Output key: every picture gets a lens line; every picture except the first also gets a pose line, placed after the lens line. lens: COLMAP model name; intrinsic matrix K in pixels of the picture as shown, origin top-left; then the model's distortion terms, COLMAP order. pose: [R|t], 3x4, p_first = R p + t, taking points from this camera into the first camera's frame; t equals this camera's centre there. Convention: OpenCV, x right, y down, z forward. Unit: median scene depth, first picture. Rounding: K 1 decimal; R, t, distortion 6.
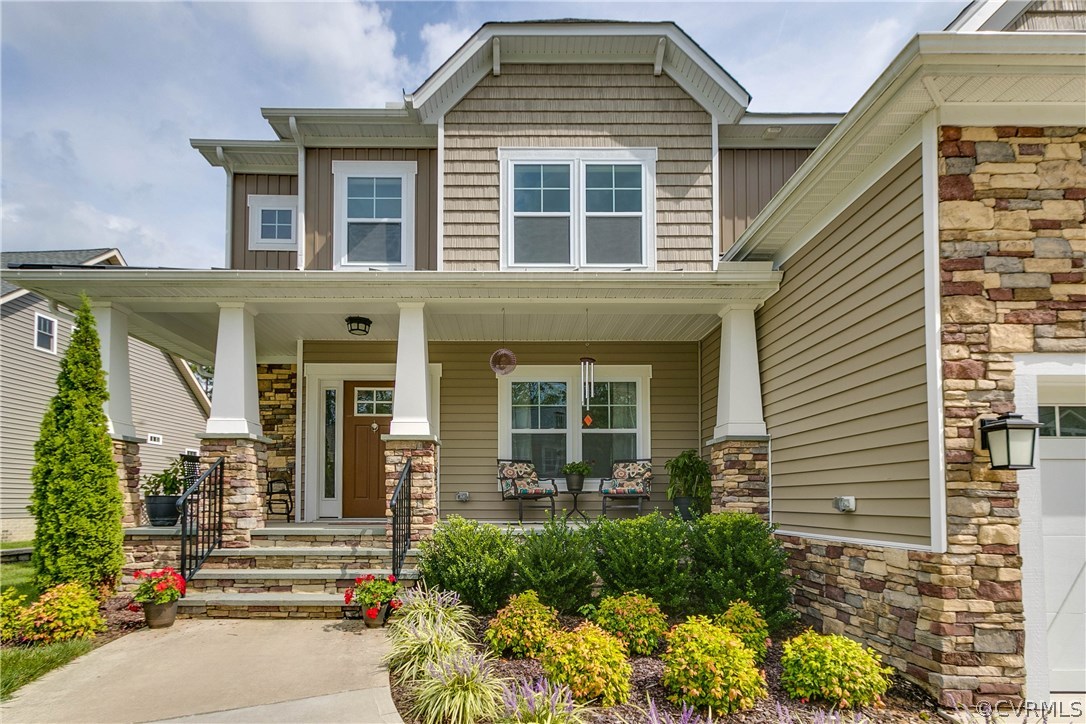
lens RADIAL K [[497.9, 0, 552.3], [0, 497.9, 473.5], [0, 0, 1]] dist [-0.001433, 0.000609]
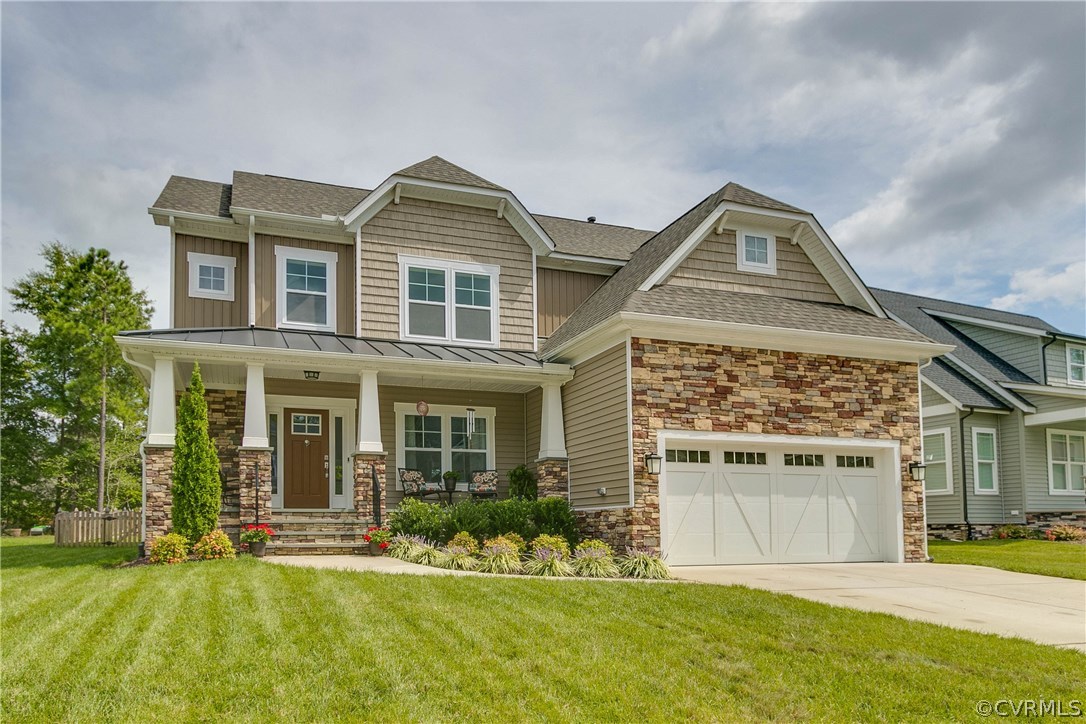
lens RADIAL K [[706.6, 0, 543.5], [0, 706.6, 362.4], [0, 0, 1]] dist [0.001567, 0.000494]
pose [[0.923494, 0.078039, 0.375591, -0.576932], [-0.004354, 0.981159, -0.193155, 0.073265], [-0.383588, 0.176742, 0.906434, -1.223539]]
